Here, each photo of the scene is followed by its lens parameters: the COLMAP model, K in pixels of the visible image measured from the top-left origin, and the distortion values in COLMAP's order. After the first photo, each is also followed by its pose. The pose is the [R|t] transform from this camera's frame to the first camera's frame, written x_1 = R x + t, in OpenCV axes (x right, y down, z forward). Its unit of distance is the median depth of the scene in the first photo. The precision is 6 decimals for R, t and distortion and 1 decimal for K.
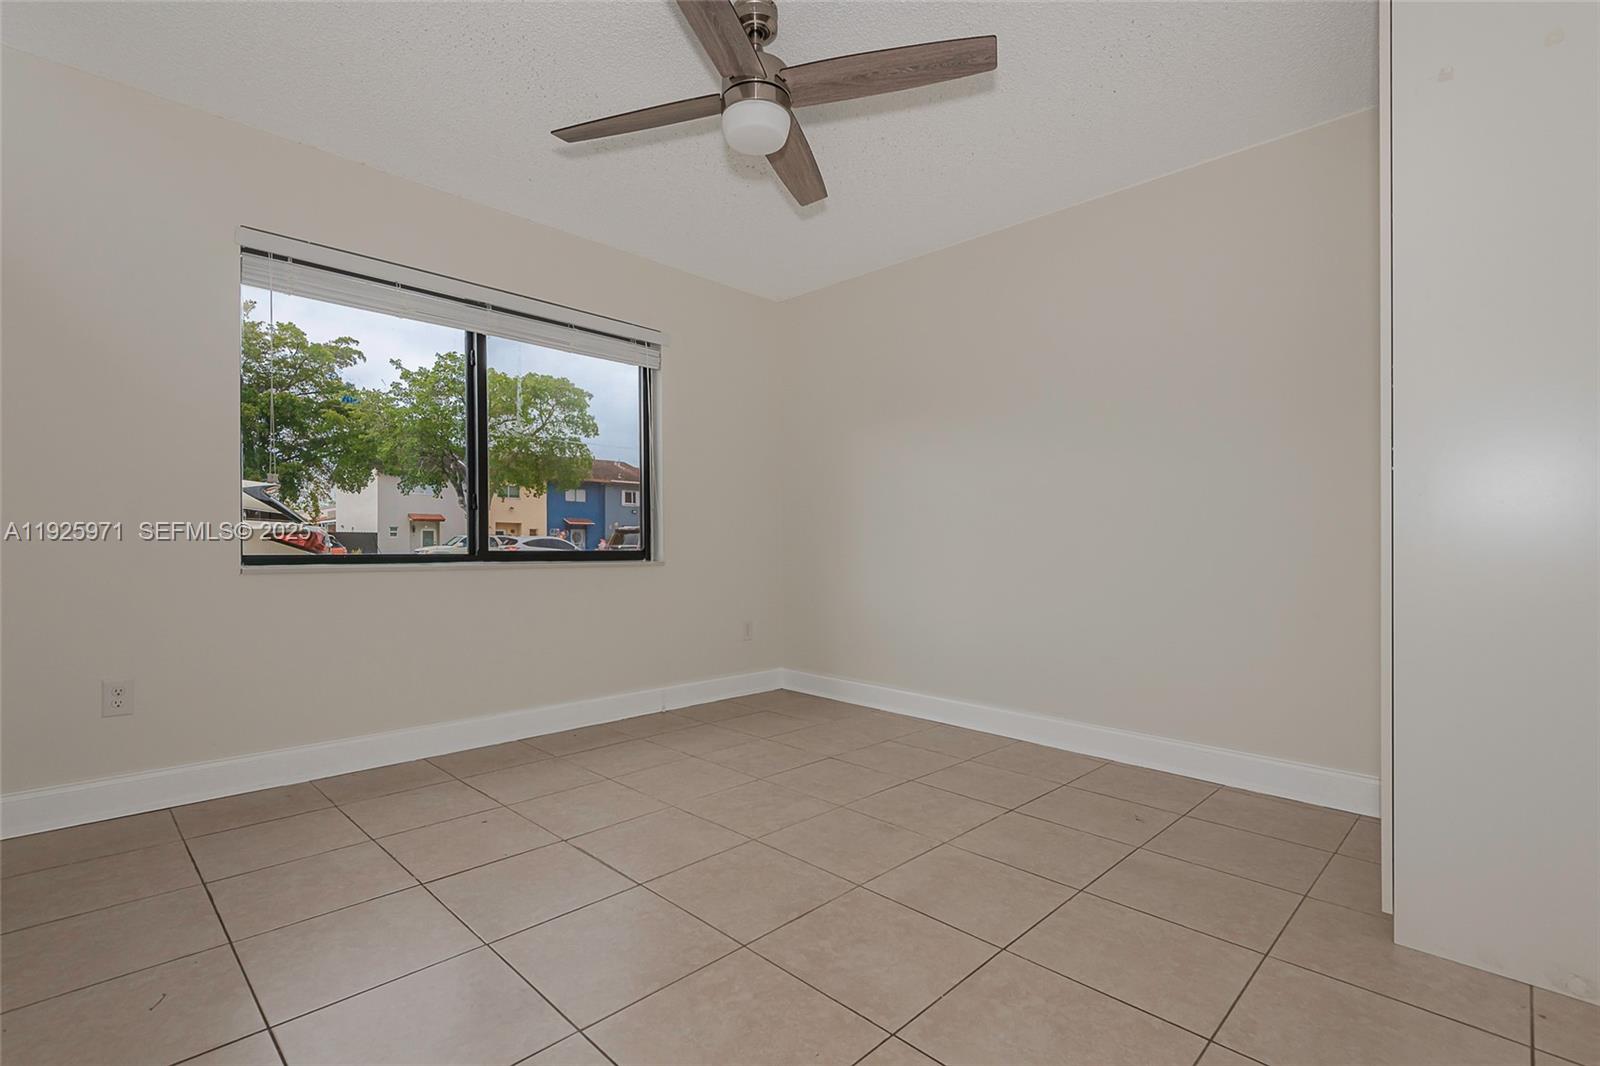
lens RADIAL K [[731.5, 0, 791.1], [0, 731.5, 533.0], [0, 0, 1]] dist [0.018682, -0.002245]
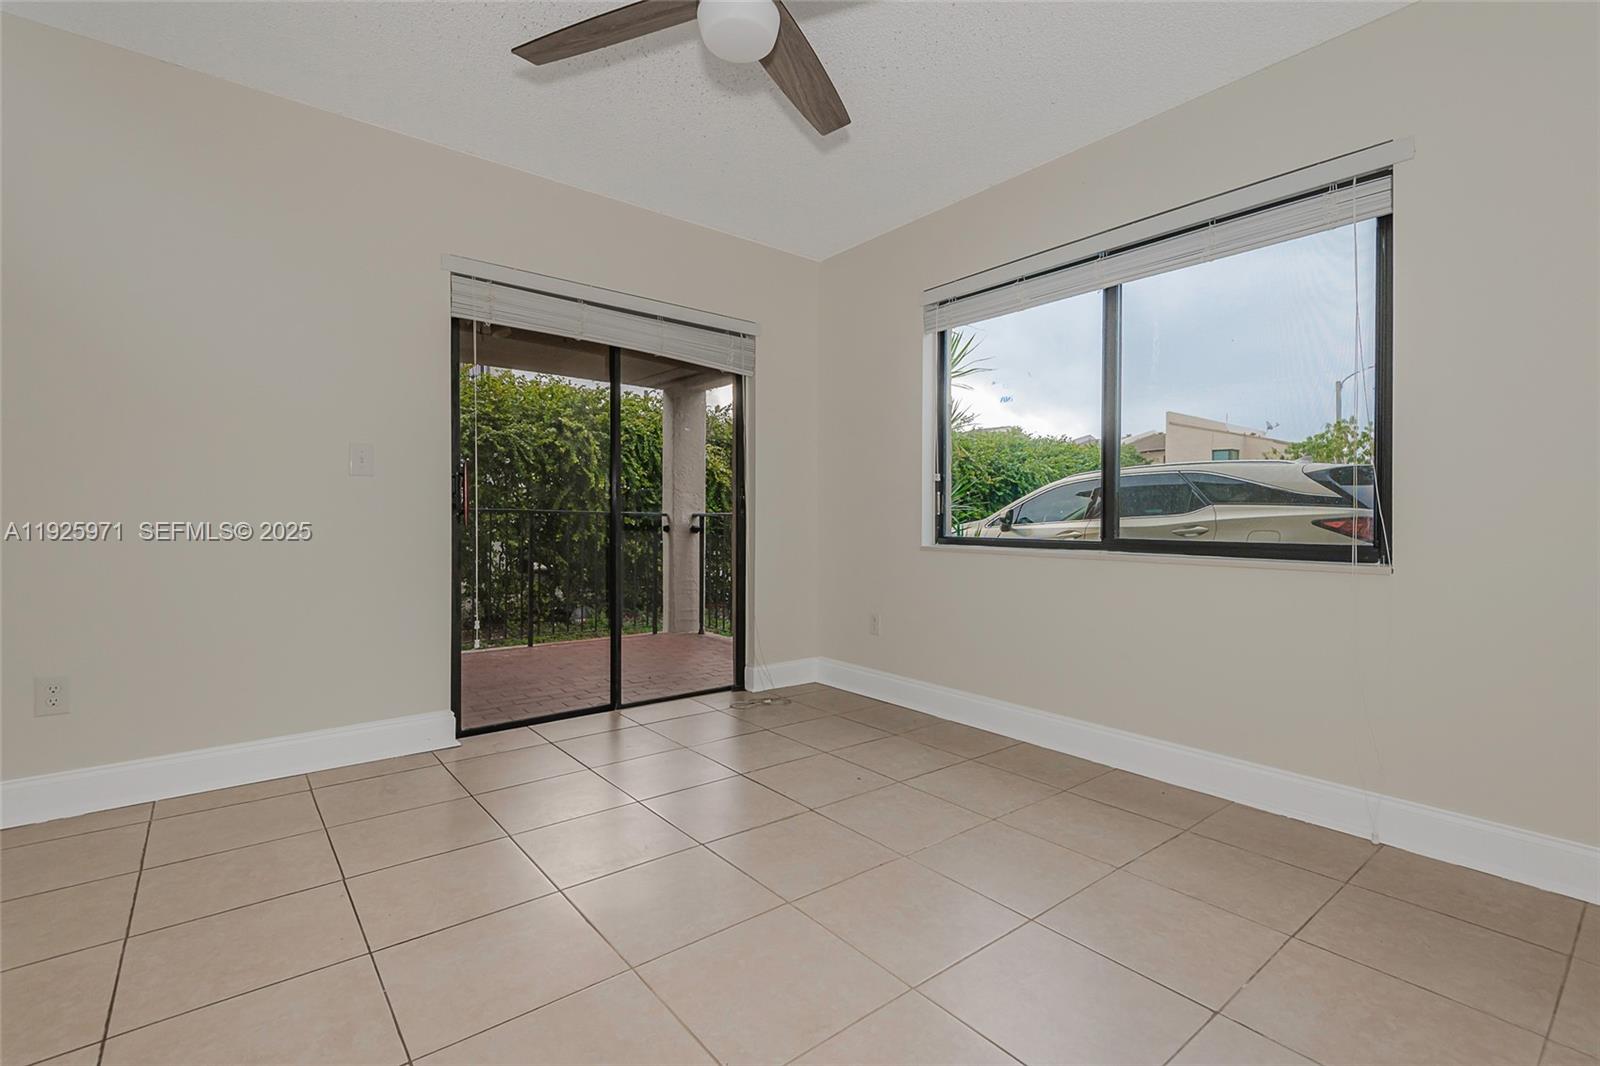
lens RADIAL K [[731.5, 0, 795.9], [0, 731.5, 538.1], [0, 0, 1]] dist [0.018682, -0.002245]
pose [[-0.124502, 0.016390, -0.992084, 0.525486], [0.005935, 0.999858, 0.015774, 0.008320], [0.992202, -0.003925, -0.124581, 0.798307]]
